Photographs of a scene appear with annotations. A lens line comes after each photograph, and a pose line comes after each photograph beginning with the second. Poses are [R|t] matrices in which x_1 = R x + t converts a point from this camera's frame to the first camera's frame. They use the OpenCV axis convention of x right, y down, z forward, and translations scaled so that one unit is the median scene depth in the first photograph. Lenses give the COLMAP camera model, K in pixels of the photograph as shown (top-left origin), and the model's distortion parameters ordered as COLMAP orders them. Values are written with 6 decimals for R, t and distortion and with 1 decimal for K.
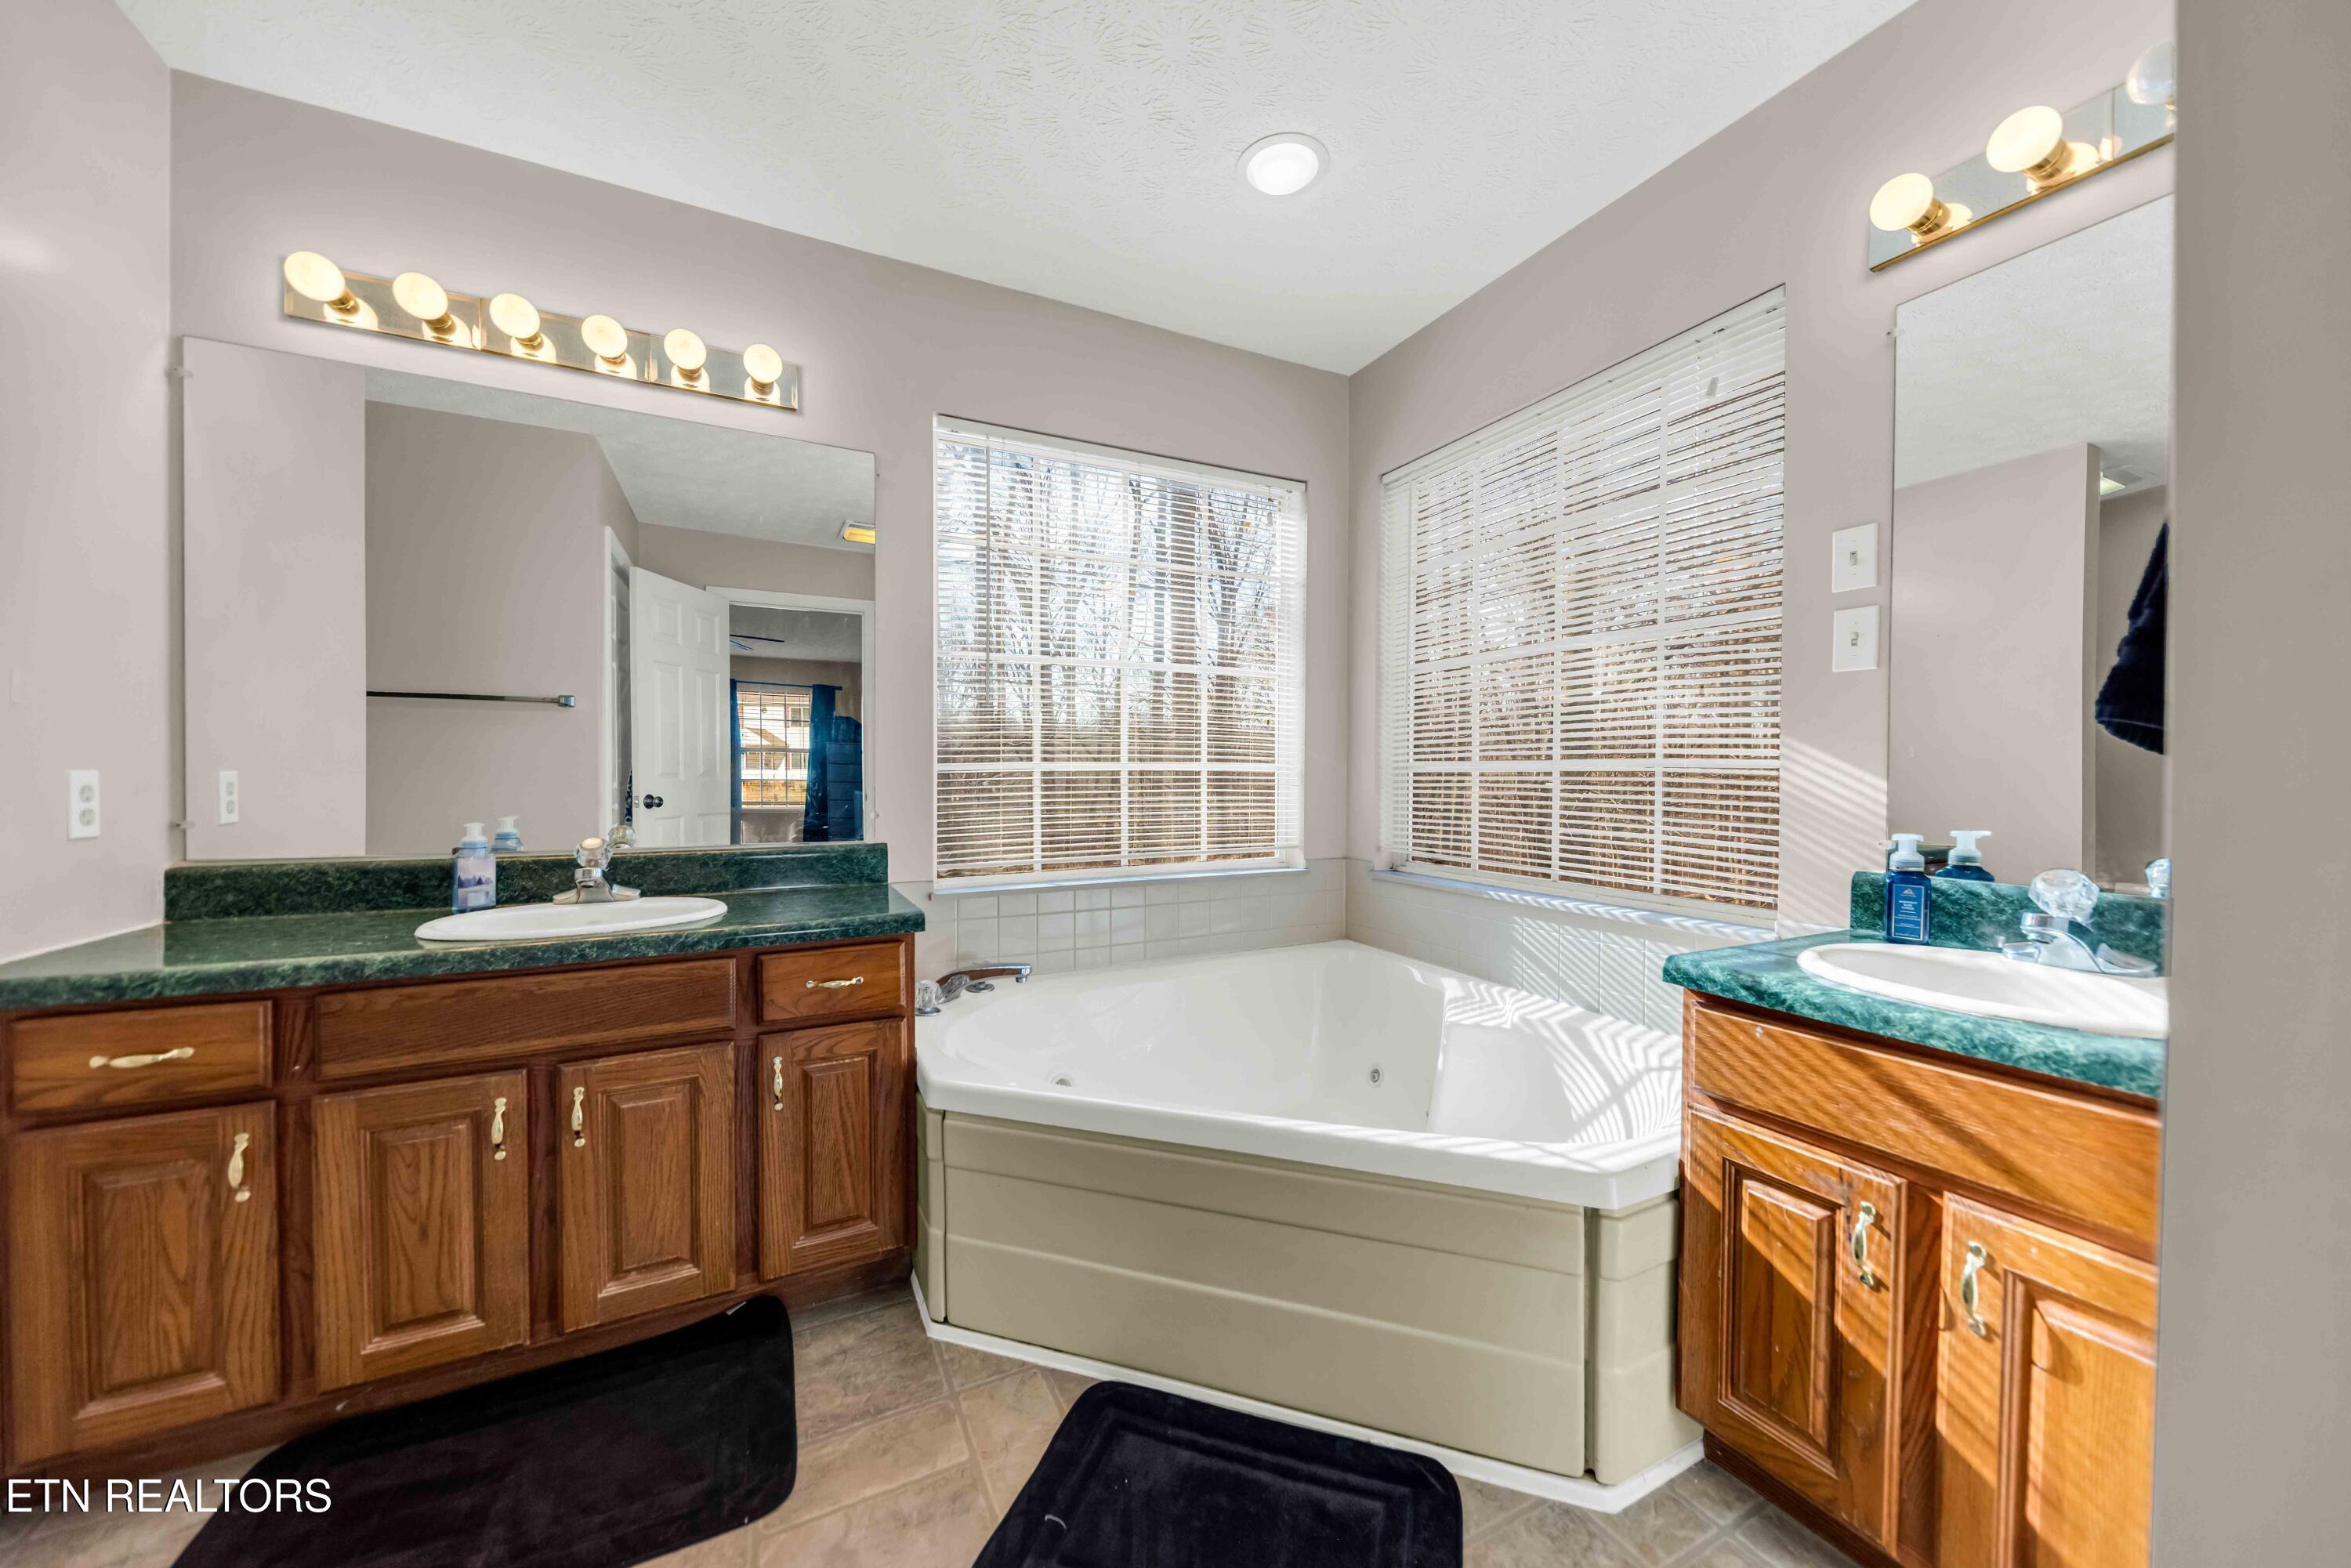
lens RADIAL K [[826.2, 0, 1188.9], [0, 826.2, 783.3], [0, 0, 1]] dist [0.006369, -0.002696]
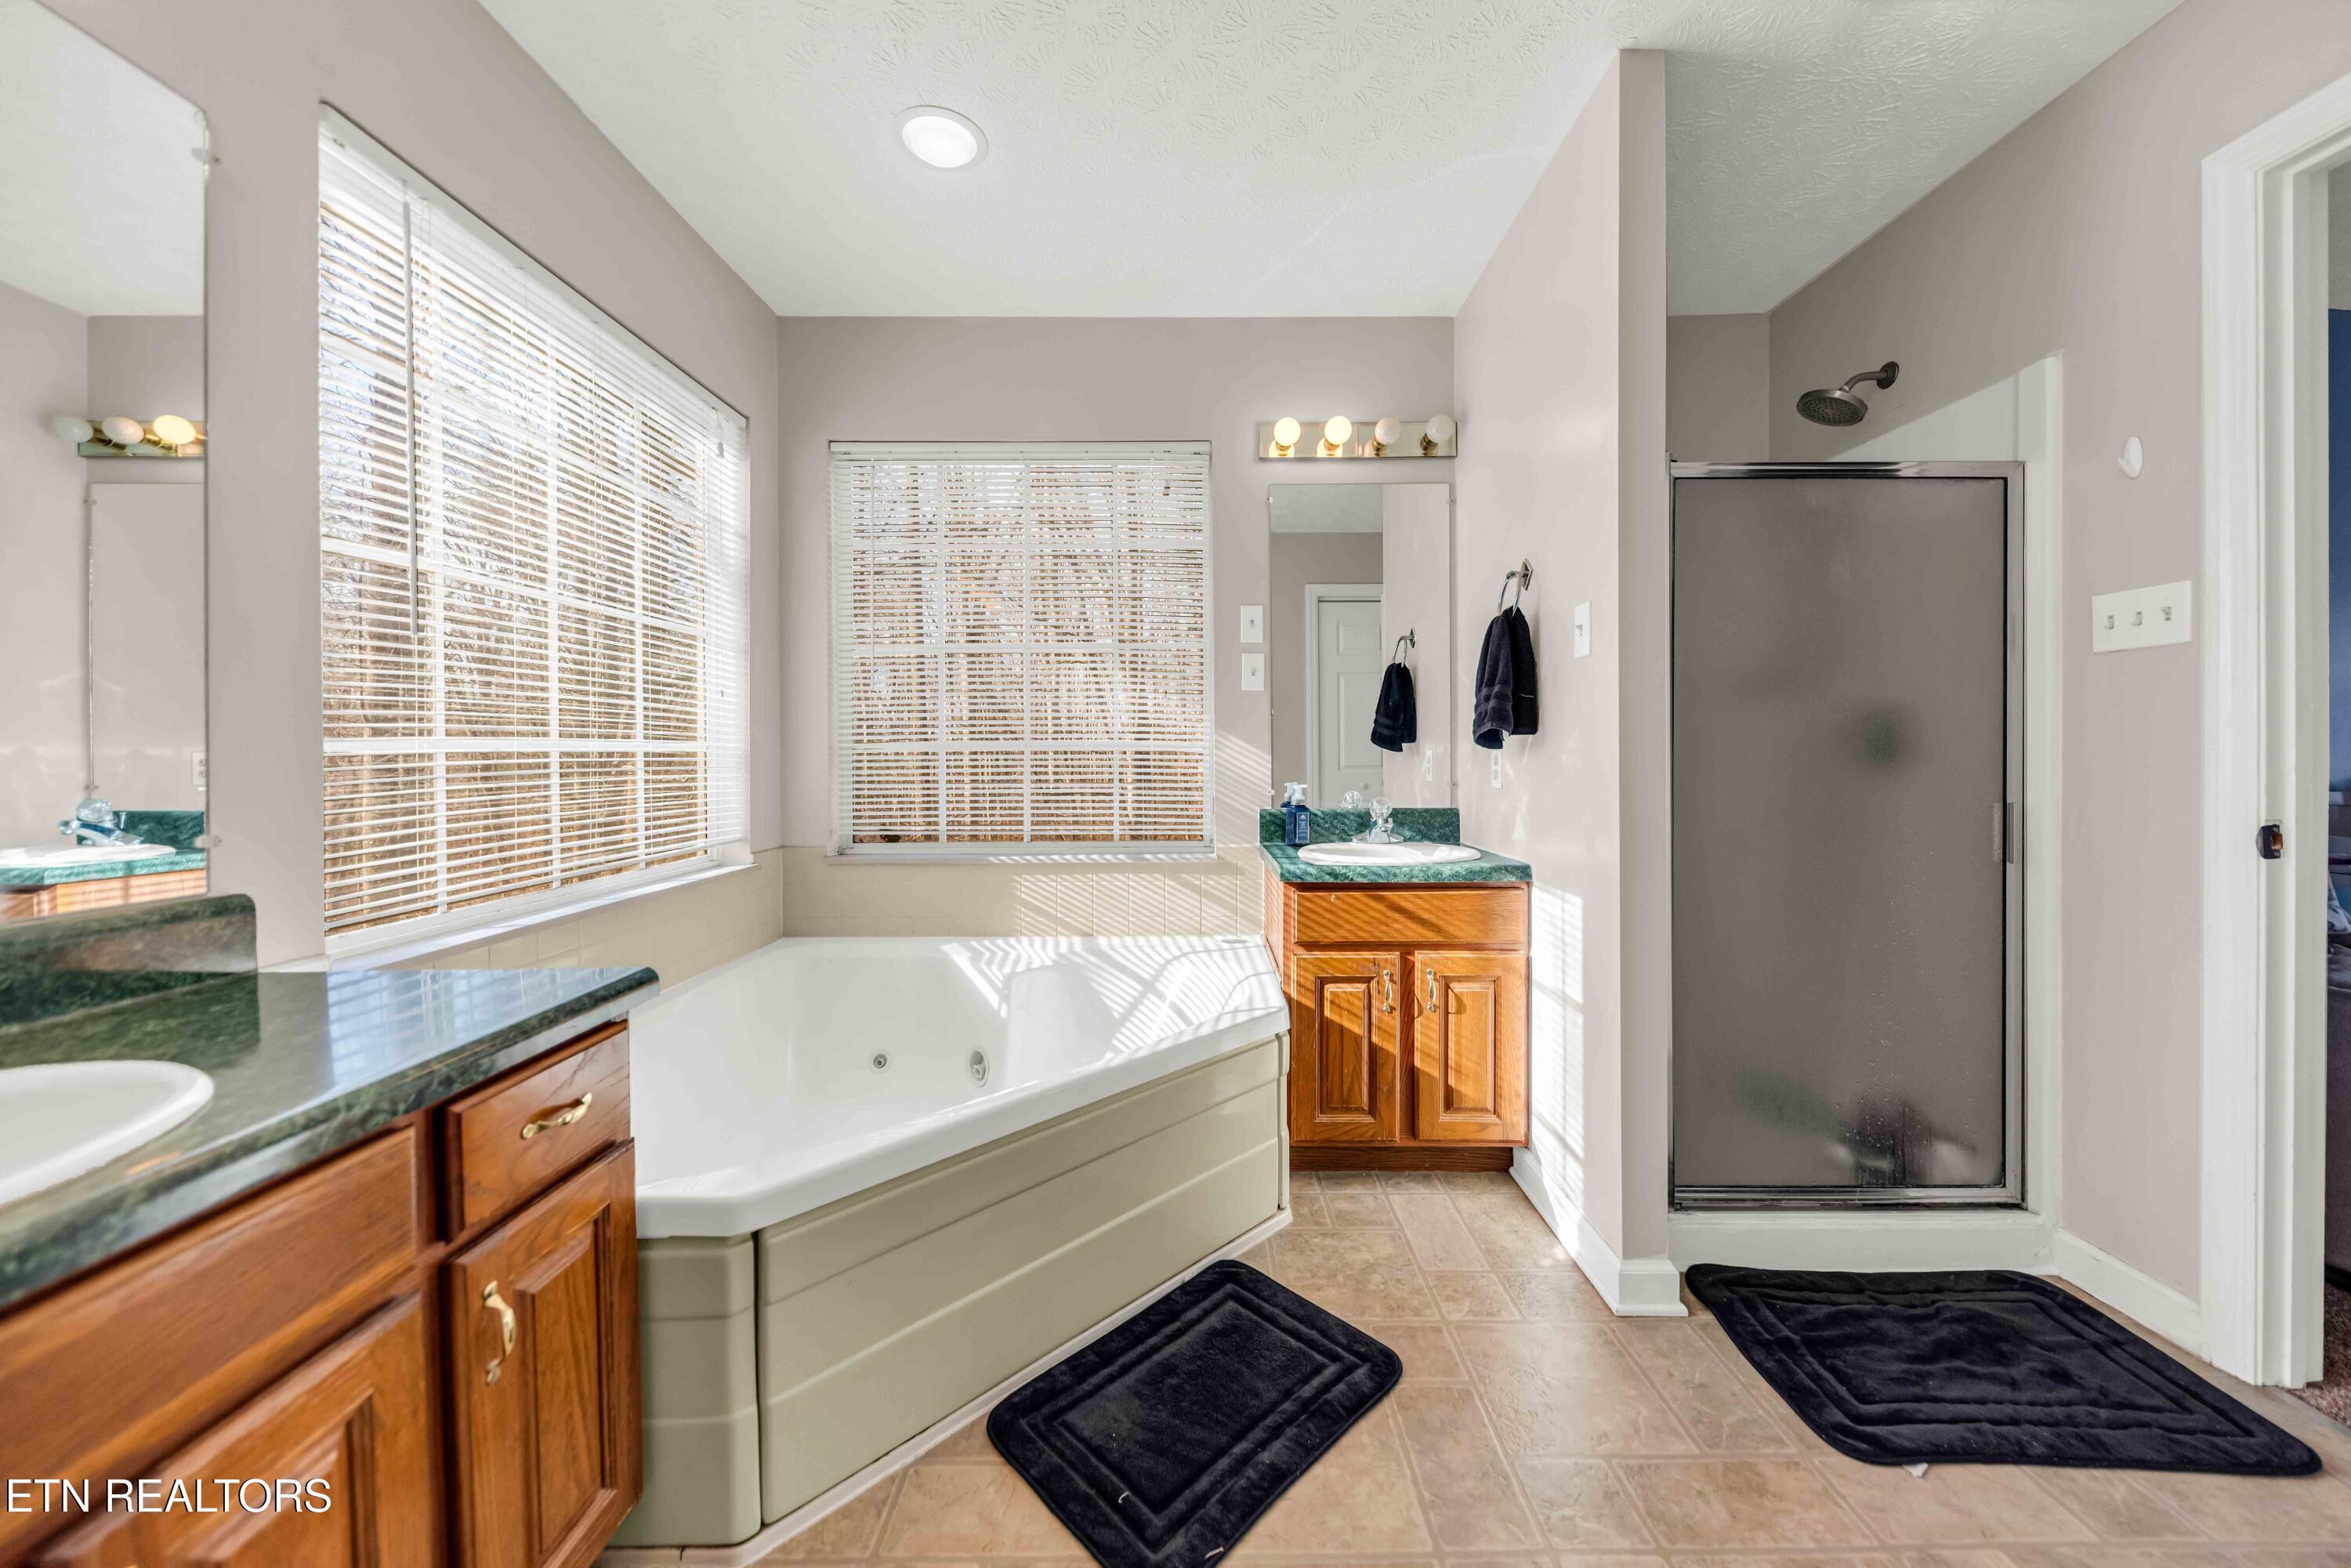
lens RADIAL K [[826.2, 0, 1196.4], [0, 826.2, 762.8], [0, 0, 1]] dist [0.006369, -0.002696]
pose [[0.454788, -0.013472, 0.890498, -0.978965], [0.015474, 0.999854, 0.007224, -0.003642], [-0.890465, 0.010495, 0.454930, 0.446576]]
